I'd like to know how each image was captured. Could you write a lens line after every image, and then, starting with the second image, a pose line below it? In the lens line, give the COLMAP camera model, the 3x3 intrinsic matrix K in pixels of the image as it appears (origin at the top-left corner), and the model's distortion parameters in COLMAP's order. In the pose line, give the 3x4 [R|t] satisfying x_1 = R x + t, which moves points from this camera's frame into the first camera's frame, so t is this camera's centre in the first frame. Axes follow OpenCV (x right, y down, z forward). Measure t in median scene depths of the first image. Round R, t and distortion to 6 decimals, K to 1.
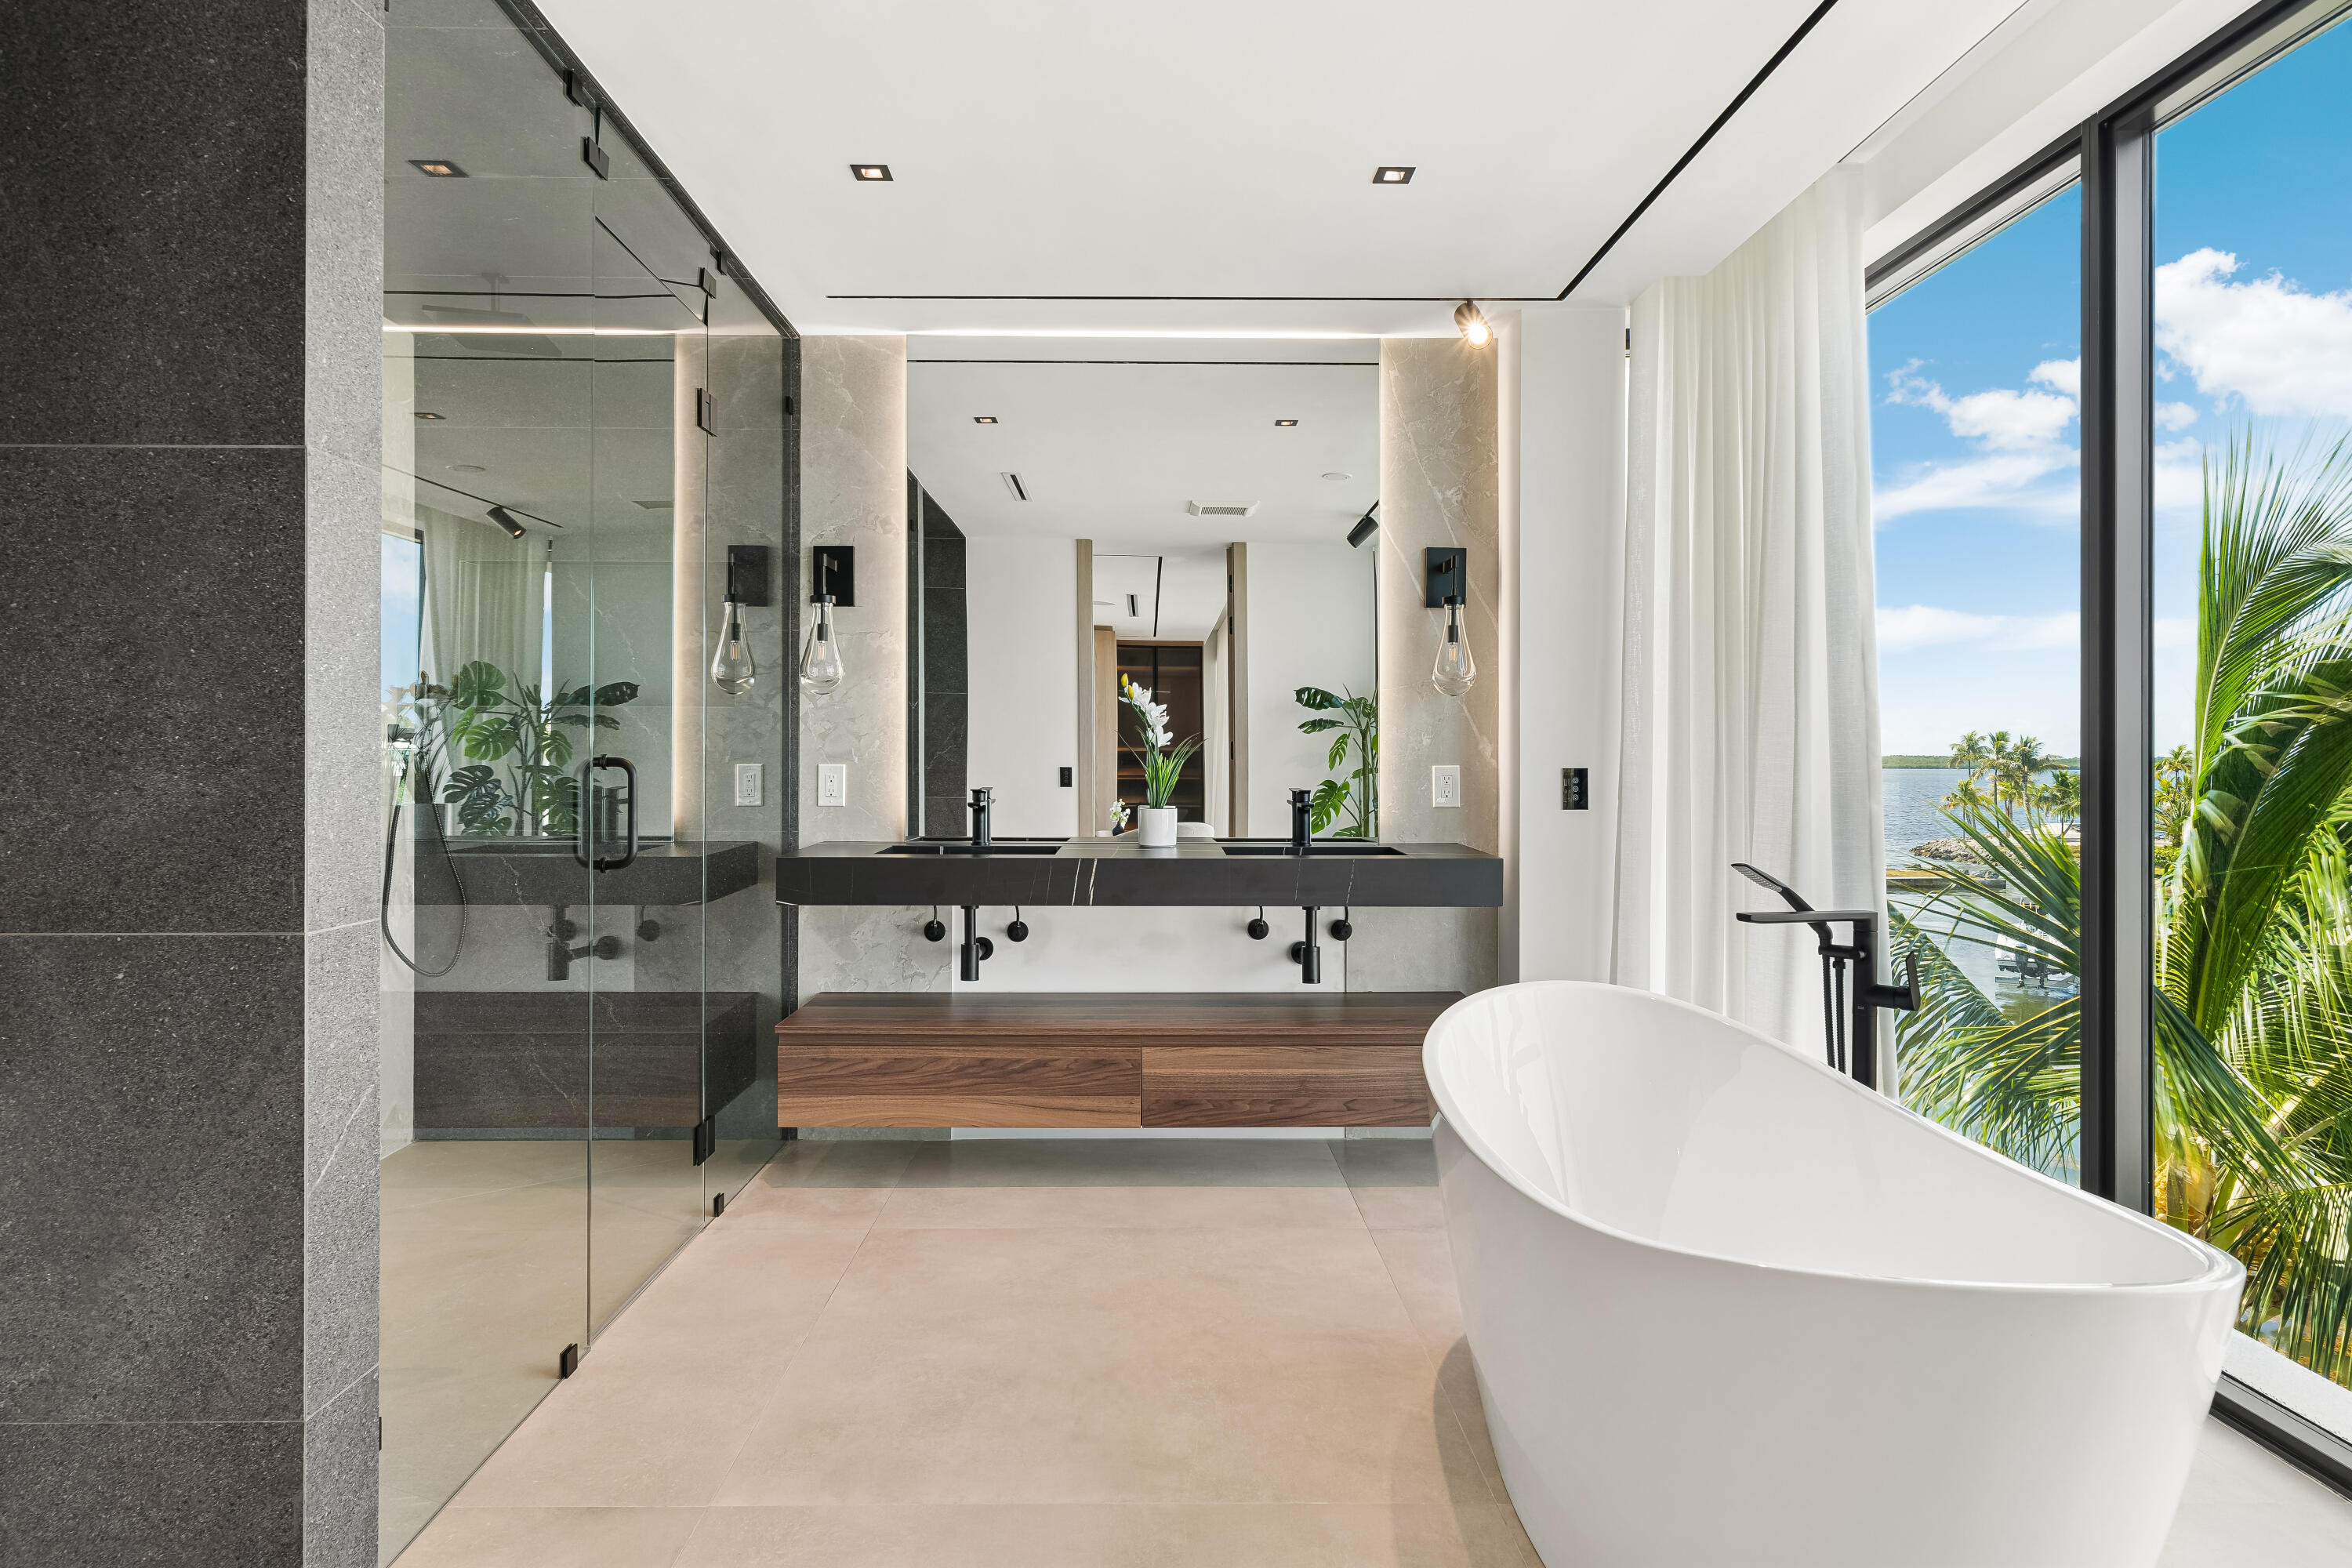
lens RADIAL K [[1340.4, 0, 1176.0], [0, 1340.4, 784.0], [0, 0, 1]] dist [-0.000187, -0.000094]
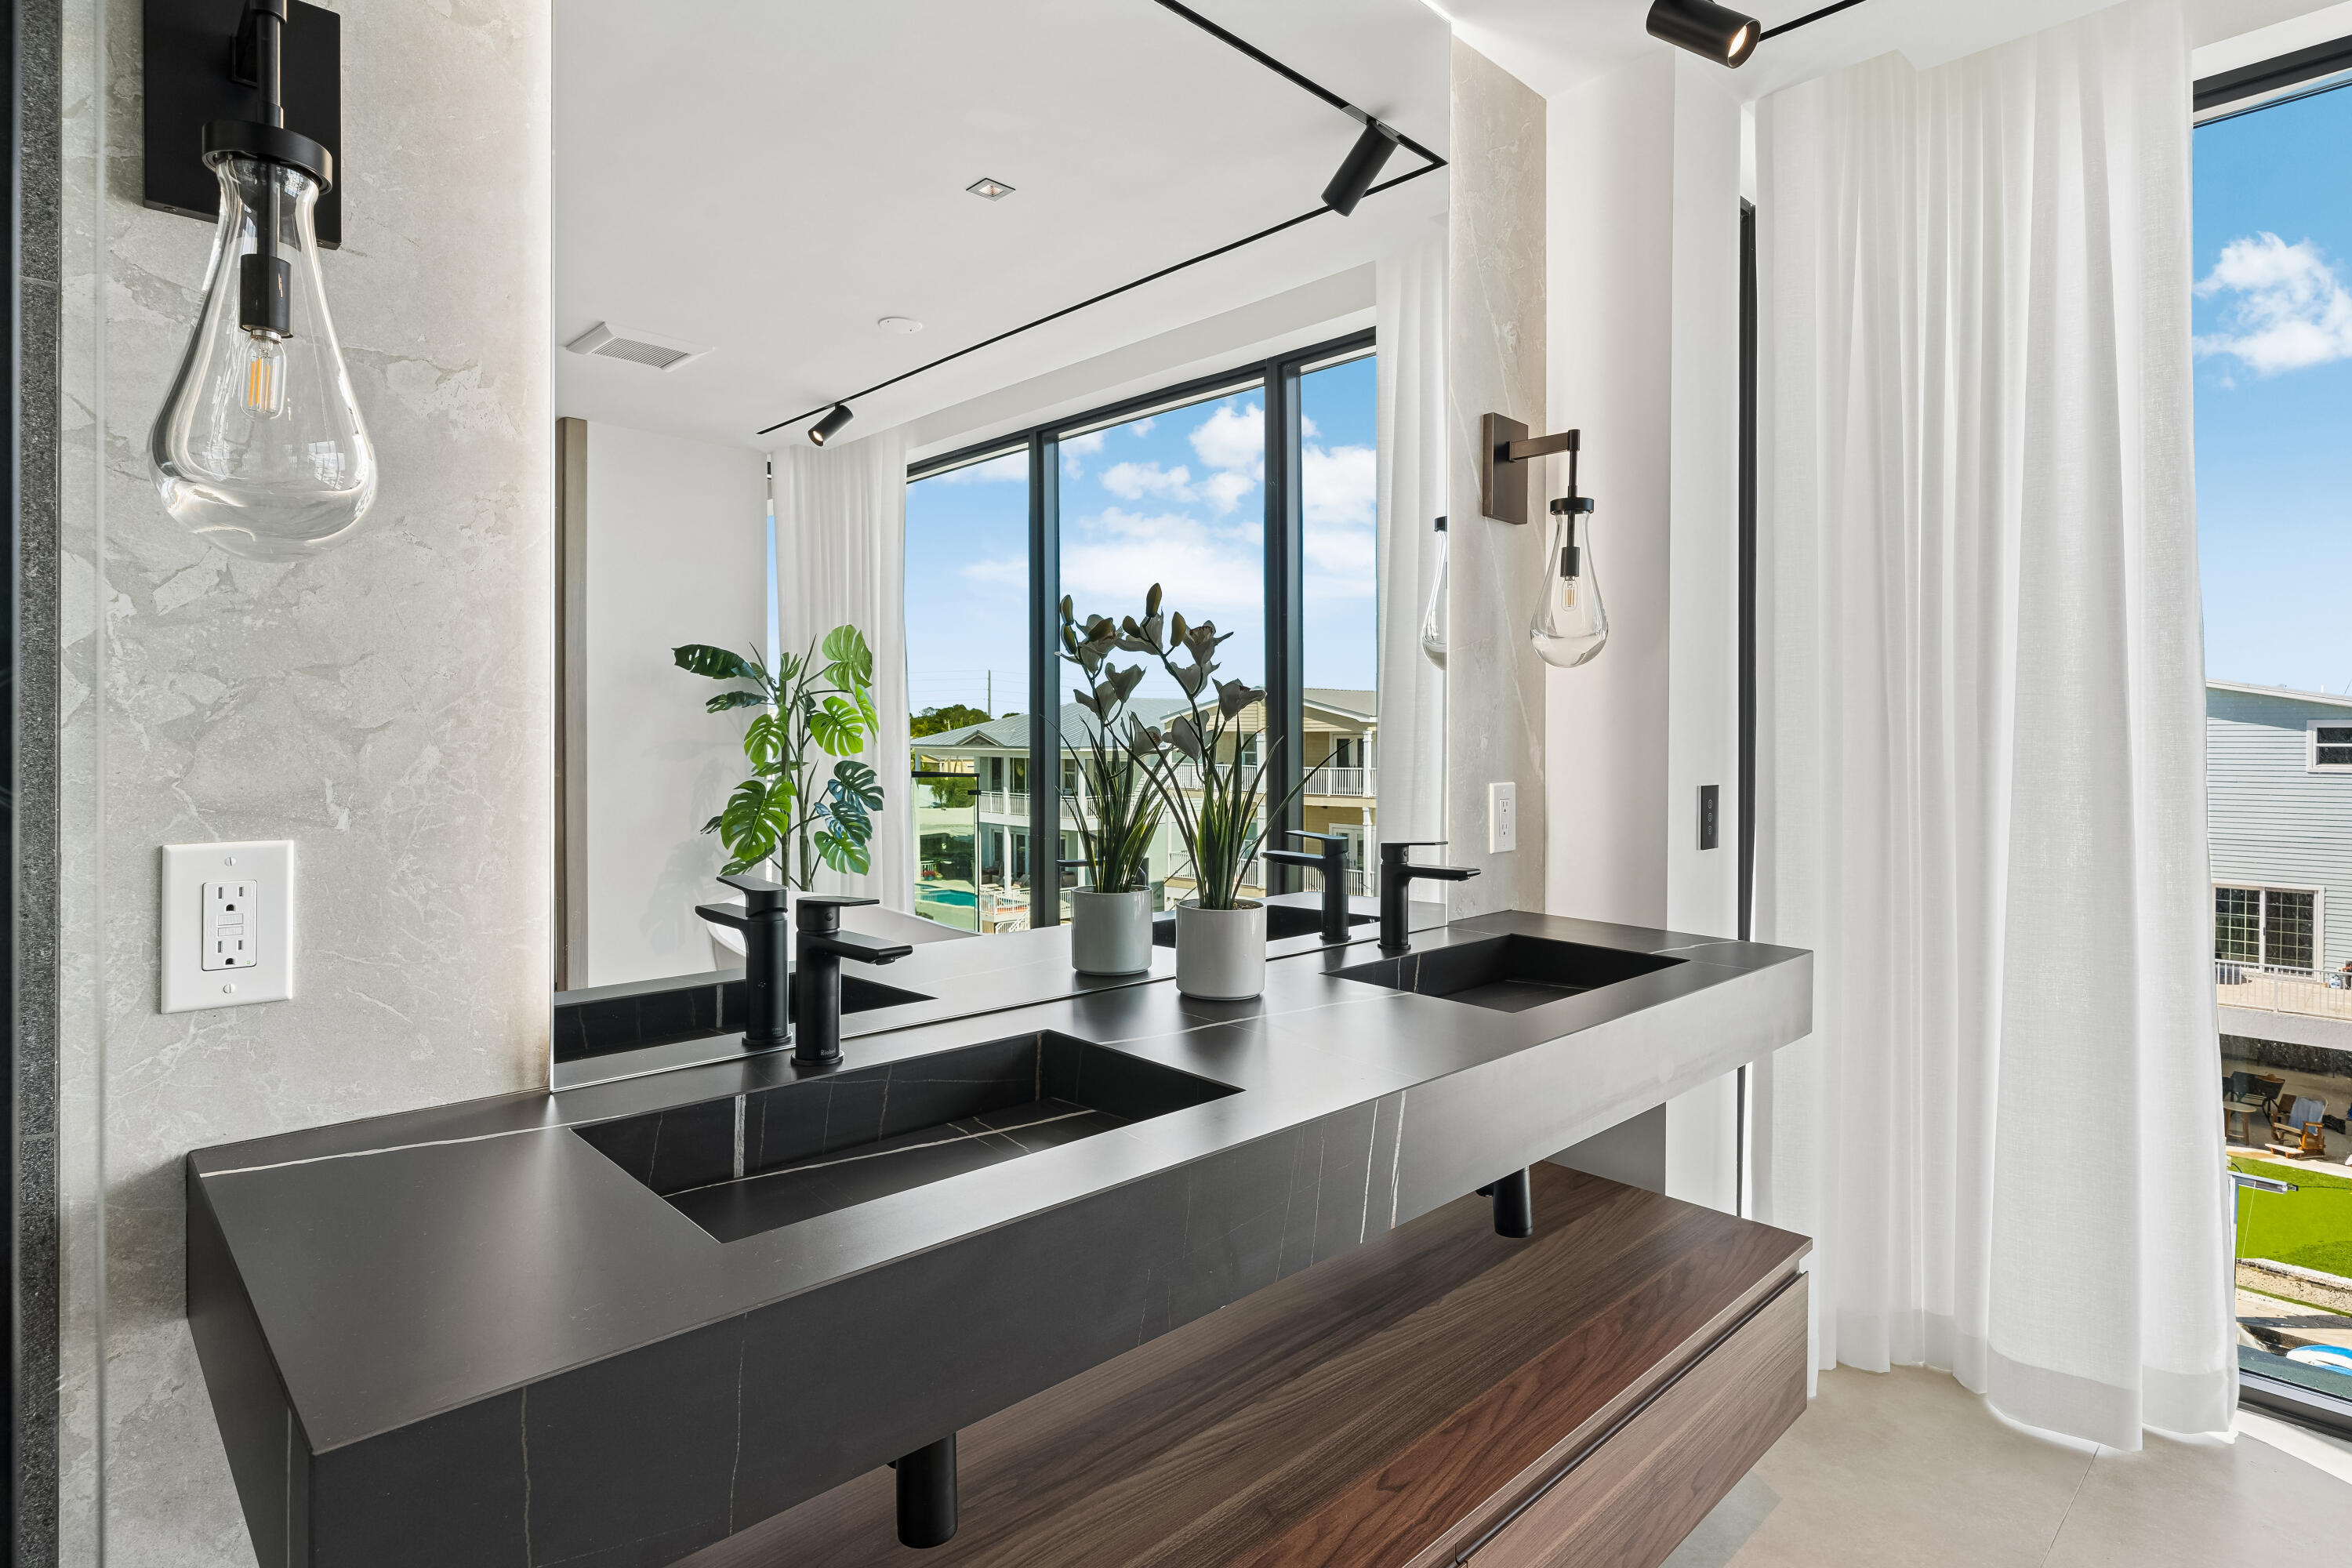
lens RADIAL K [[1224.2, 0, 1170.8], [0, 1224.2, 744.2], [0, 0, 1]] dist [0.034632, 0.000059]
pose [[0.740764, -0.004998, 0.671746, -0.279724], [0.010323, 0.999939, -0.003945, -0.030211], [-0.671686, 0.009857, 0.740771, 0.692893]]
